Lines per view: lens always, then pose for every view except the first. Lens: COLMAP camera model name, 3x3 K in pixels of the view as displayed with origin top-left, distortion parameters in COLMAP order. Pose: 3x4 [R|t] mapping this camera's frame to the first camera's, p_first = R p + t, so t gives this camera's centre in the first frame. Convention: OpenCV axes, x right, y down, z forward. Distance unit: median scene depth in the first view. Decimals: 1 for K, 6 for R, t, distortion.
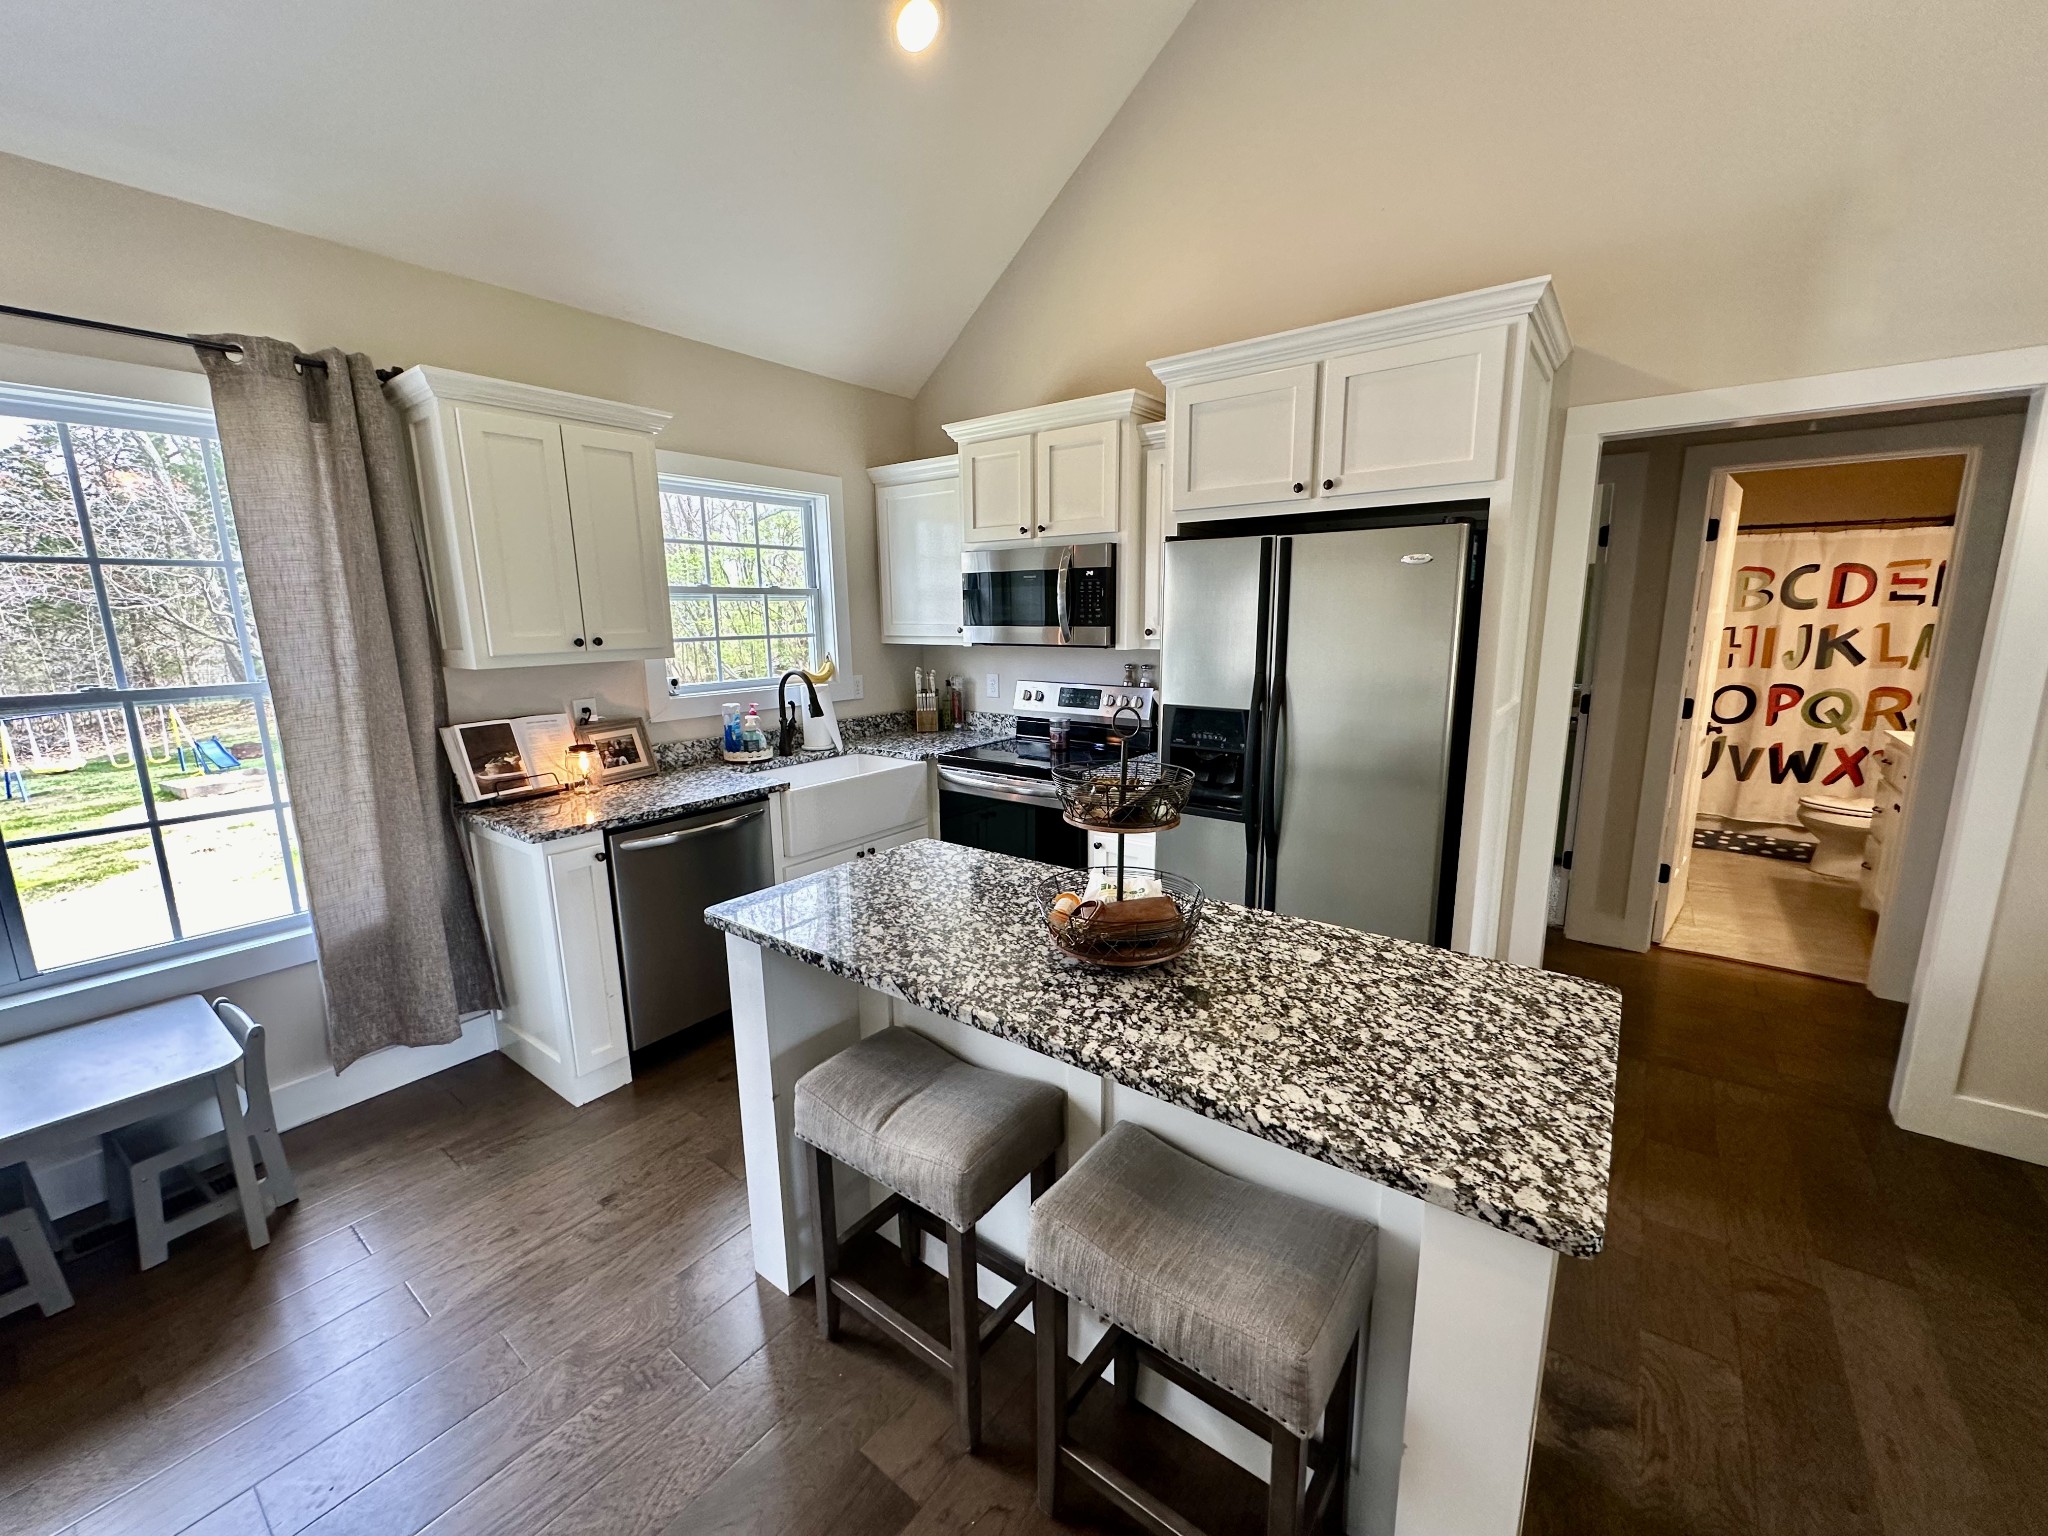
lens RADIAL K [[815.6, 0, 1022.2], [0, 815.6, 772.5], [0, 0, 1]] dist [-0.004346, -0.000588]
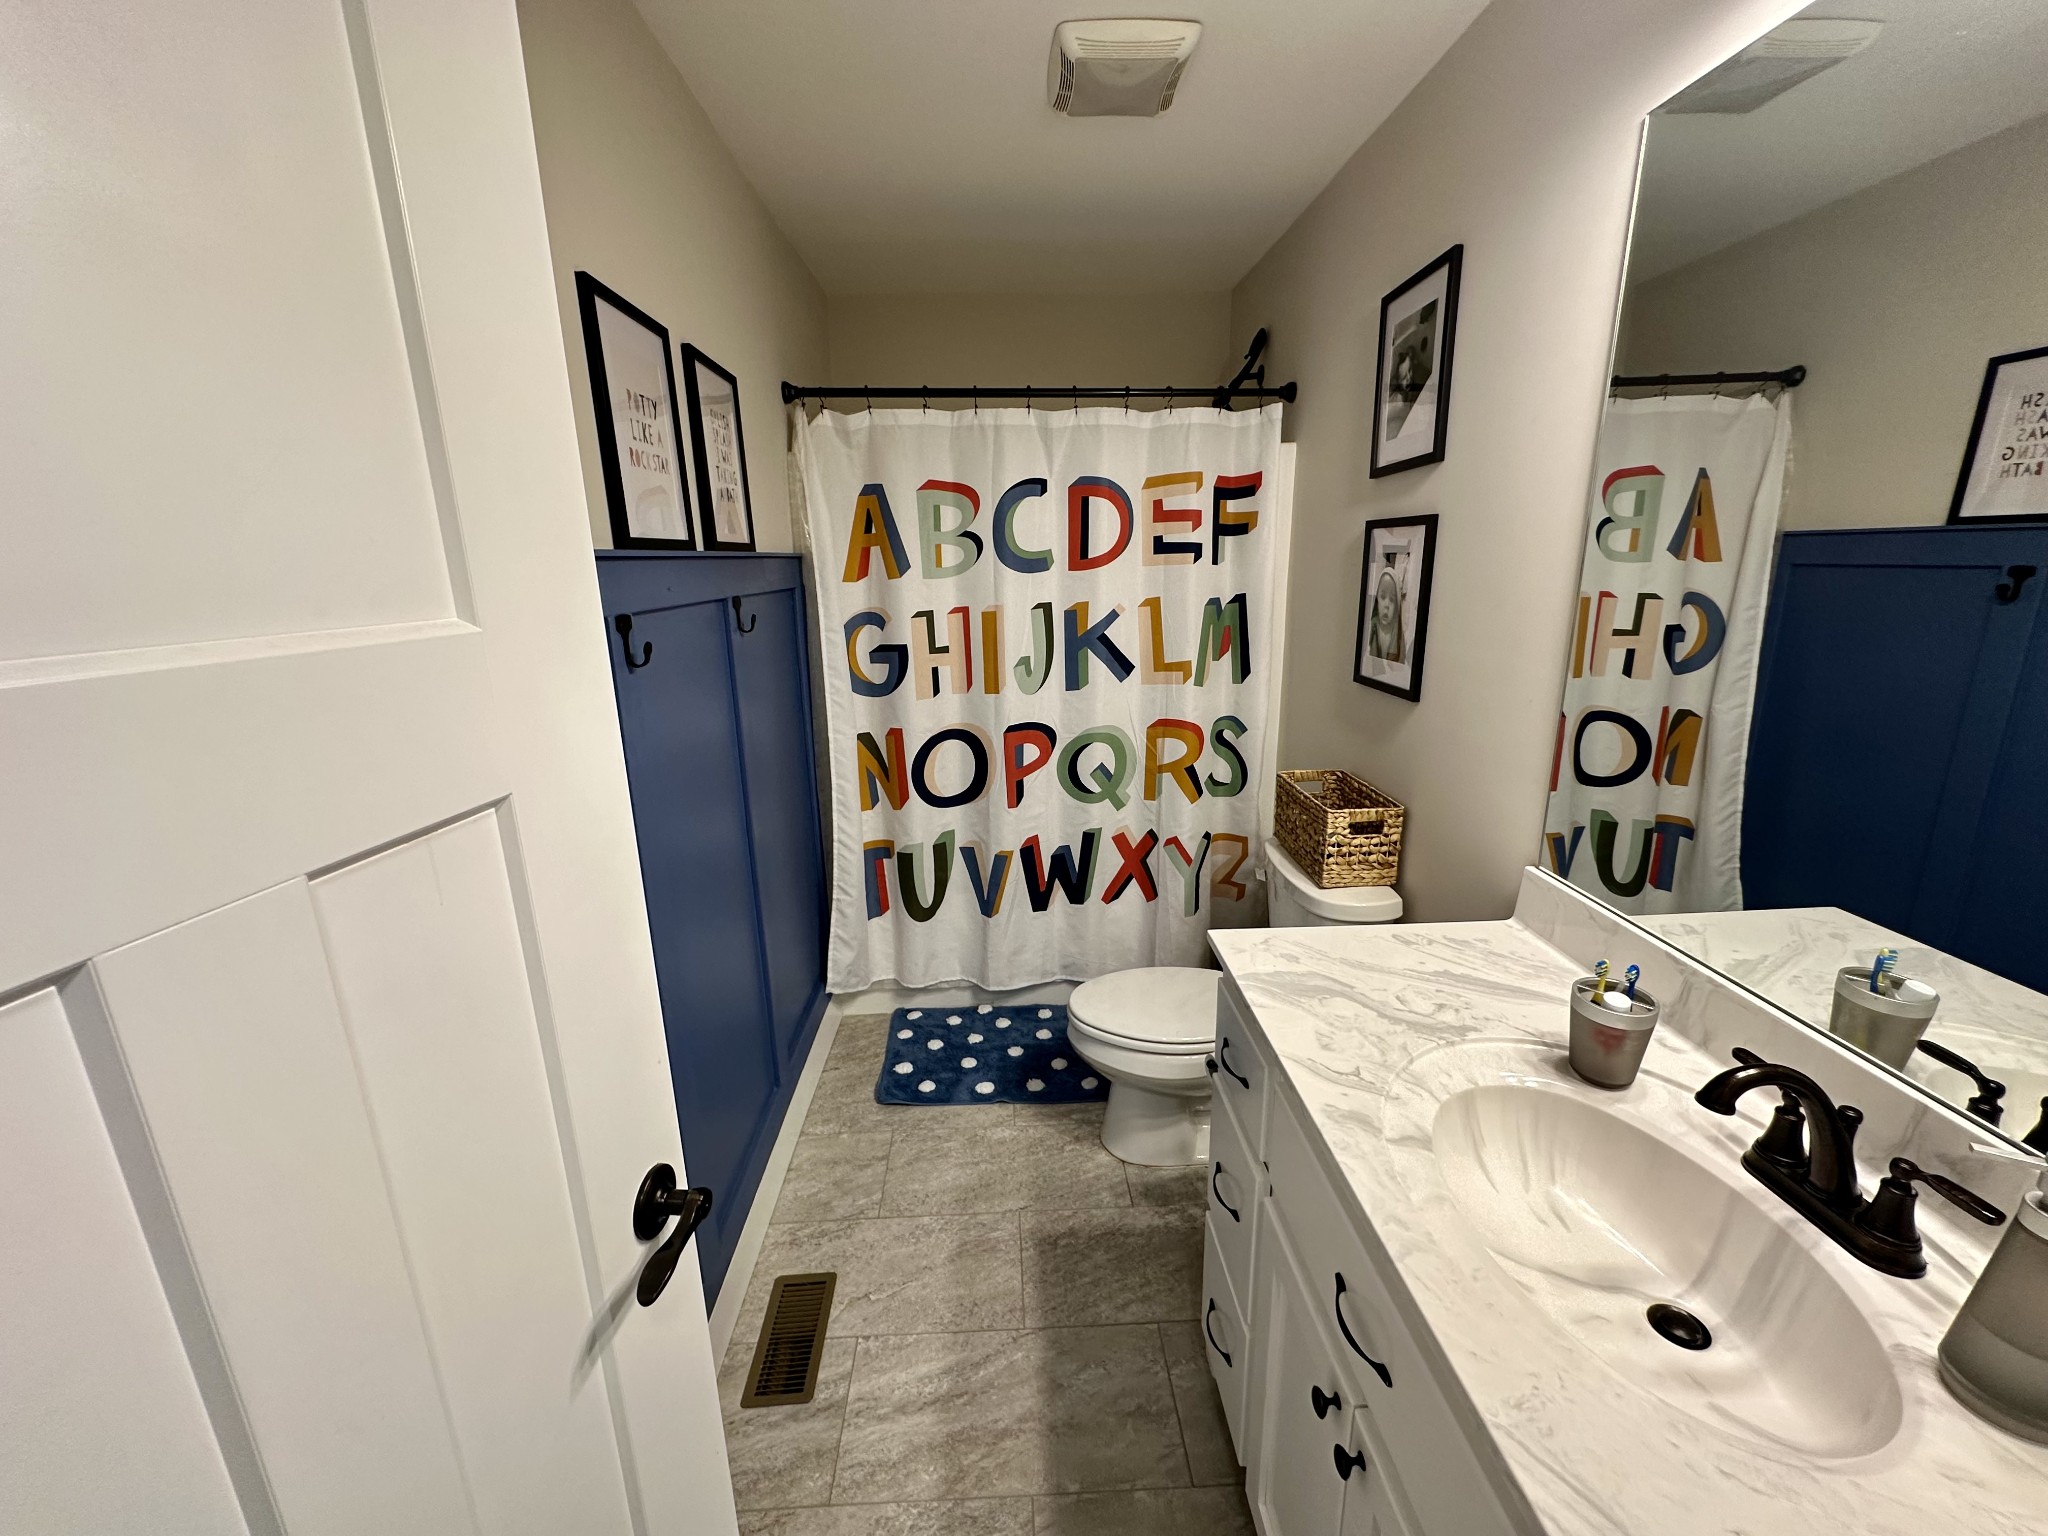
lens RADIAL K [[815.6, 0, 1017.0], [0, 815.6, 769.8], [0, 0, 1]] dist [-0.004346, -0.000588]
pose [[0.763876, -0.161357, 0.624866, 0.630143], [0.131503, 0.986842, 0.094072, -0.131064], [-0.631823, 0.010312, 0.775044, 0.627888]]
